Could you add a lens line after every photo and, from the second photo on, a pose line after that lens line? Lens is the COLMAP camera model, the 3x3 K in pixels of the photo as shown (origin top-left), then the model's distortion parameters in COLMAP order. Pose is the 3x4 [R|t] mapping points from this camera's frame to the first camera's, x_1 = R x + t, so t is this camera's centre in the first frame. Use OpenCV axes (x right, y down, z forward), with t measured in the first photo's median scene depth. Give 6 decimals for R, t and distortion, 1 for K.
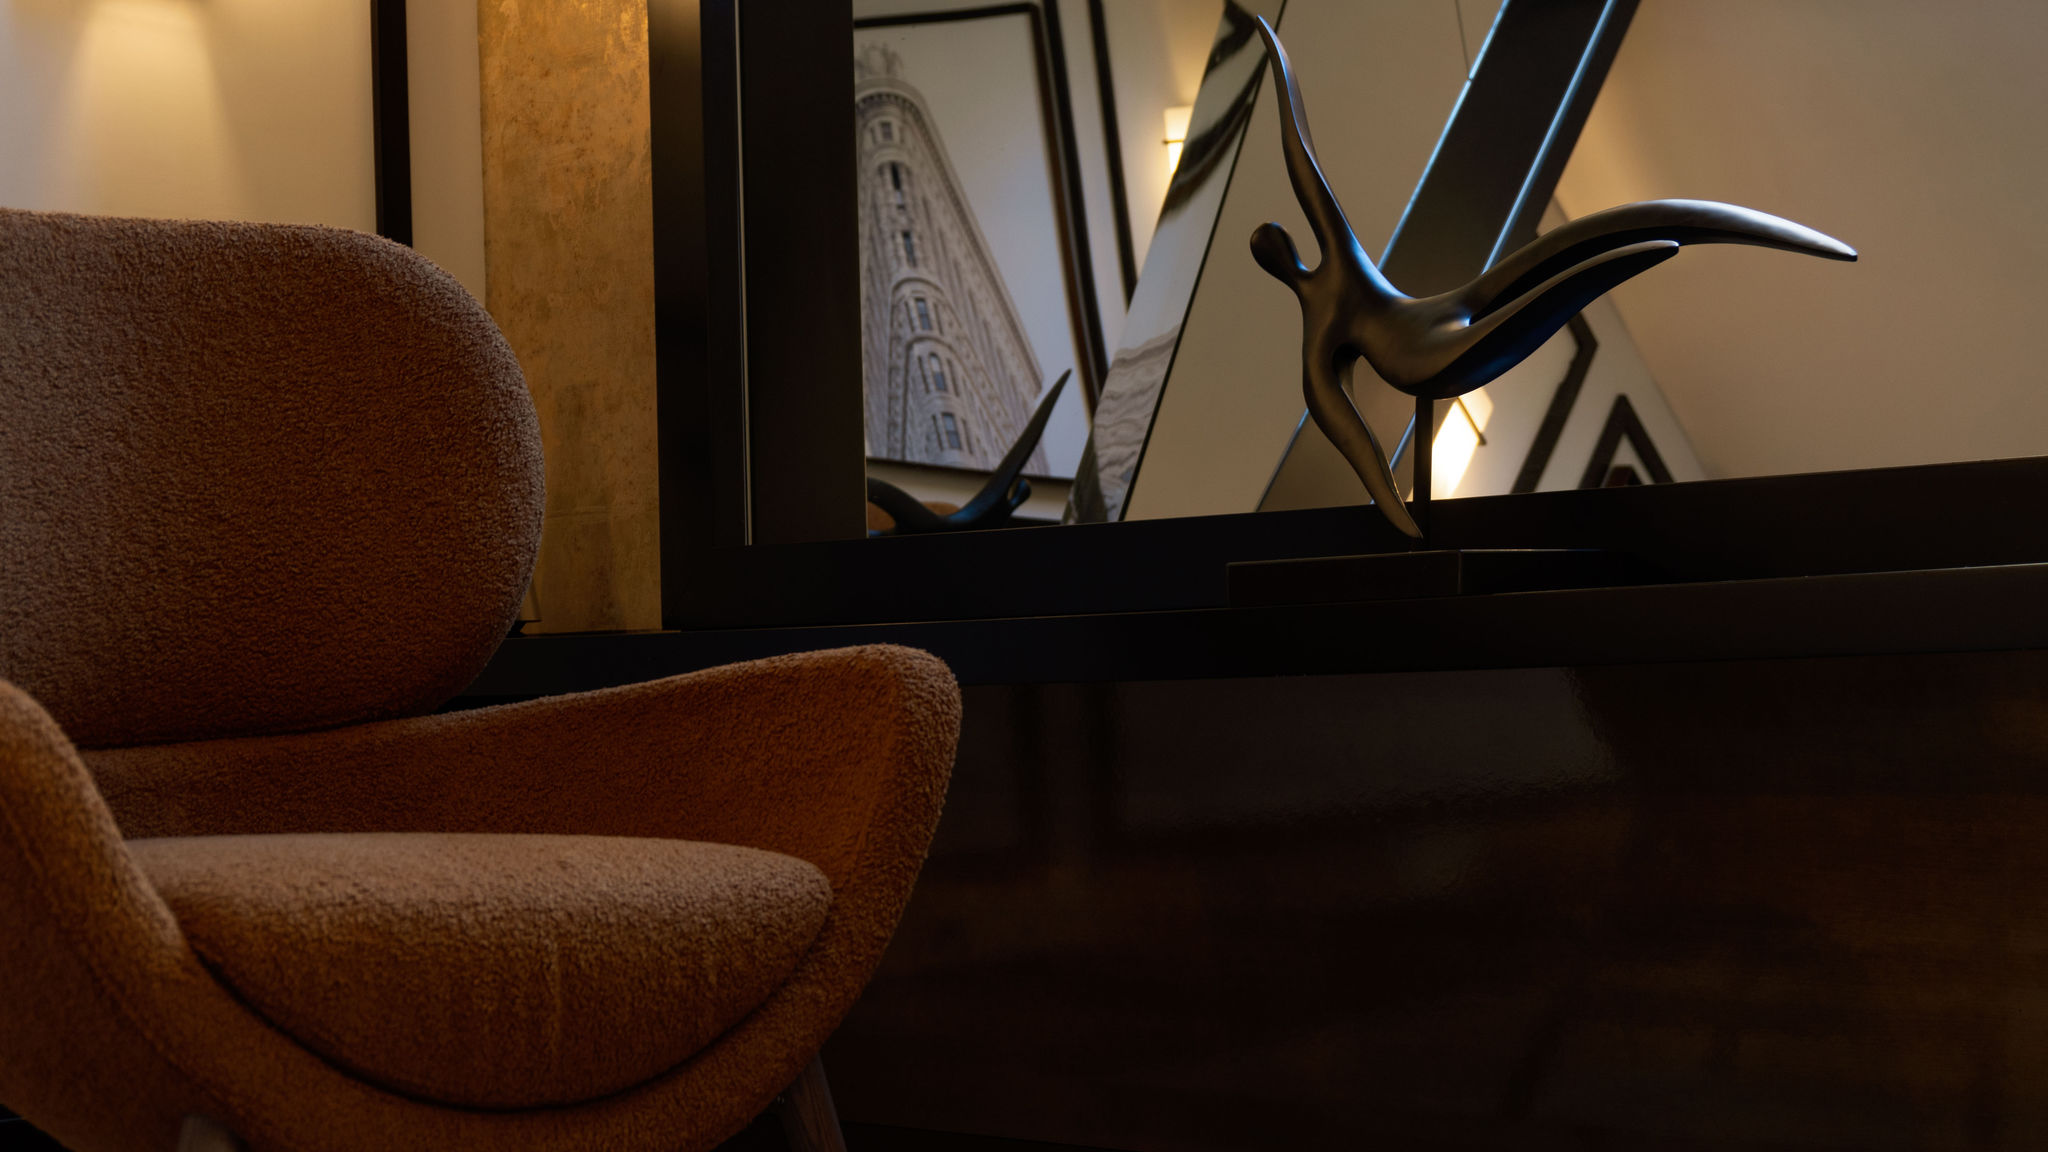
lens RADIAL K [[3241.5, 0, 1024.0], [0, 3241.5, 576.0], [0, 0, 1]] dist [-0.009003, 0.035142]
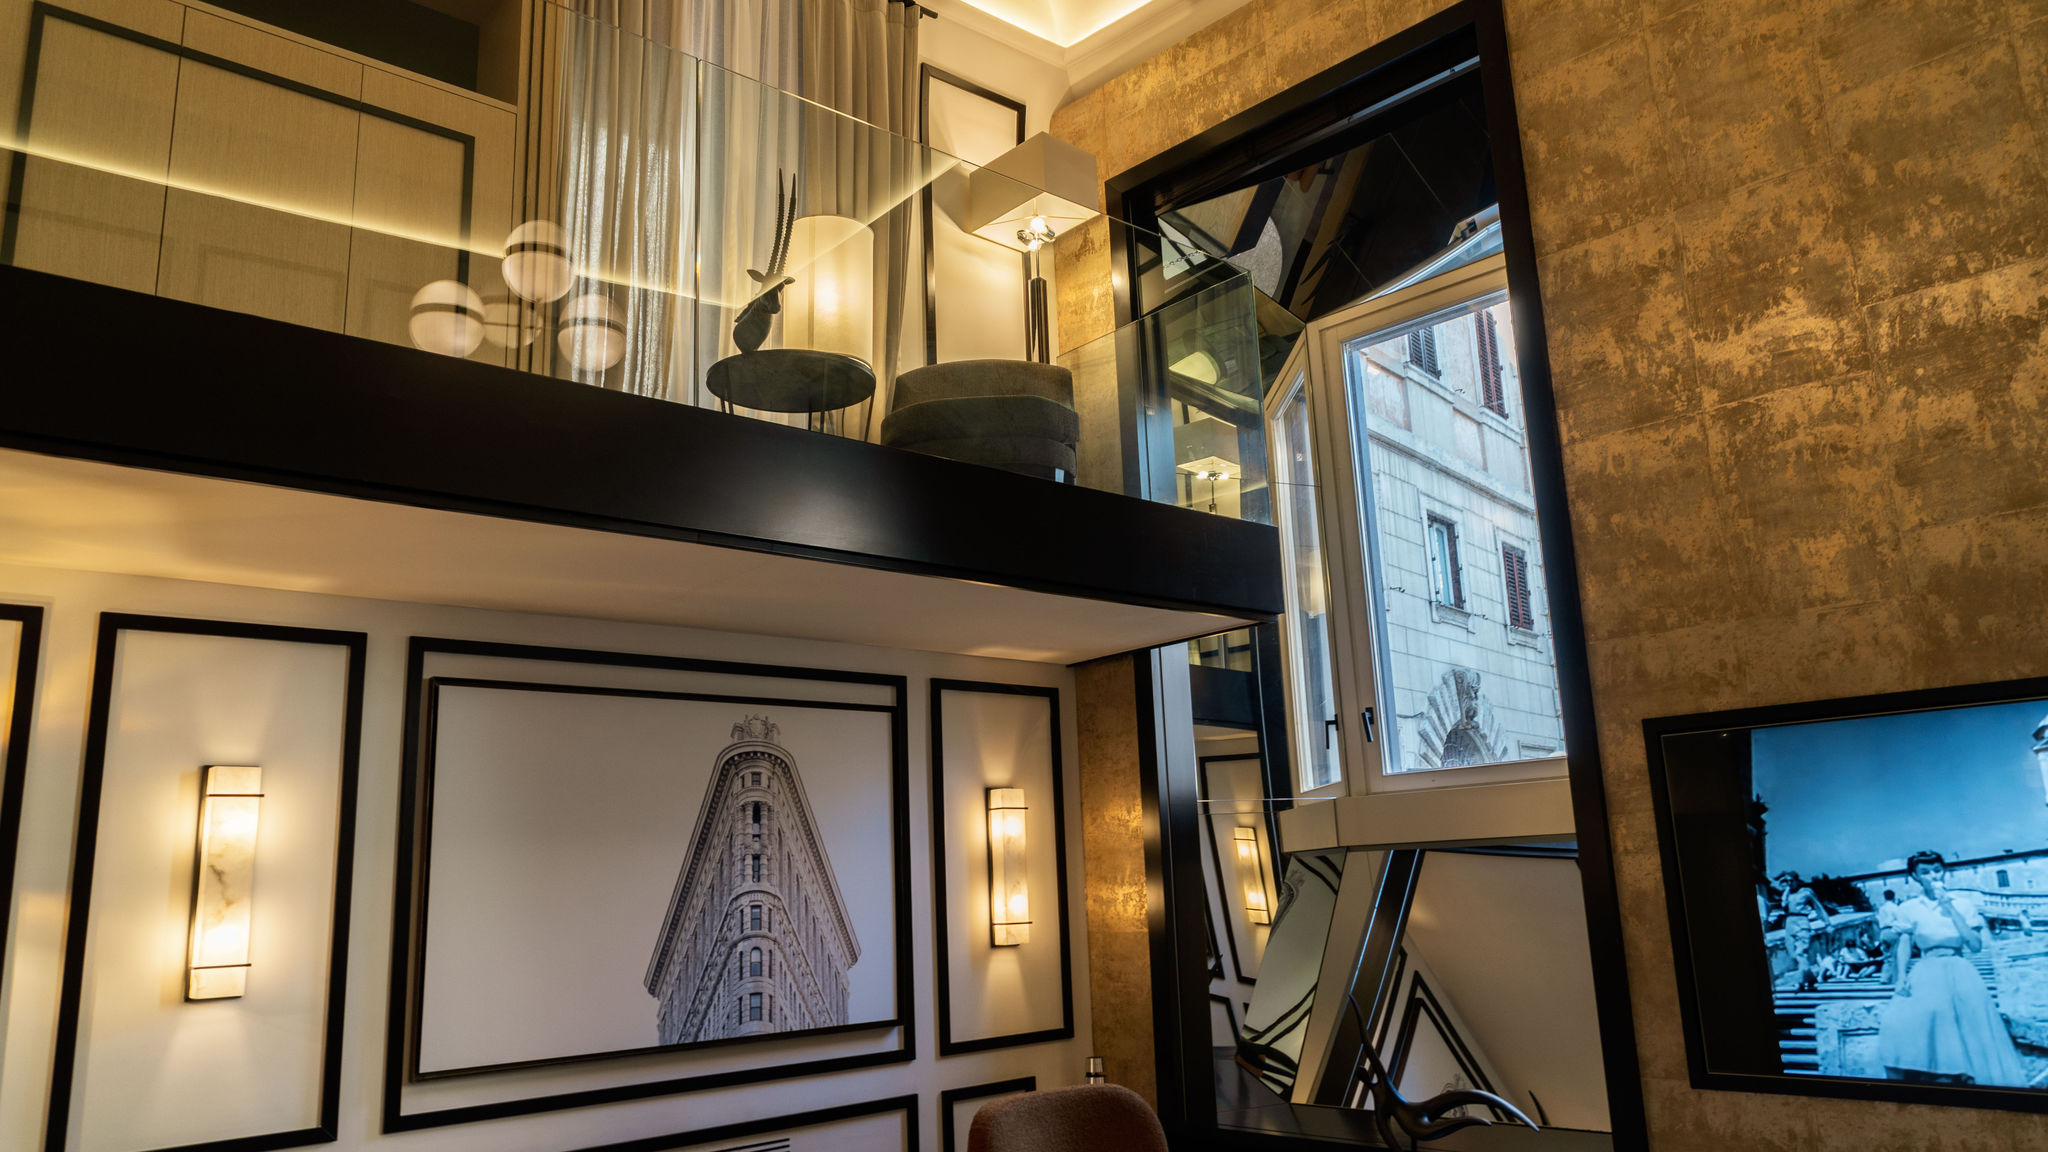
lens RADIAL K [[1387.2, 0, 1024.0], [0, 1387.2, 576.0], [0, 0, 1]] dist [-0.026759, 0.022474]
pose [[0.998693, -0.019215, -0.047371, -0.282602], [0.010031, 0.982314, -0.186972, -0.480169], [0.050125, 0.186252, 0.981222, -0.812399]]
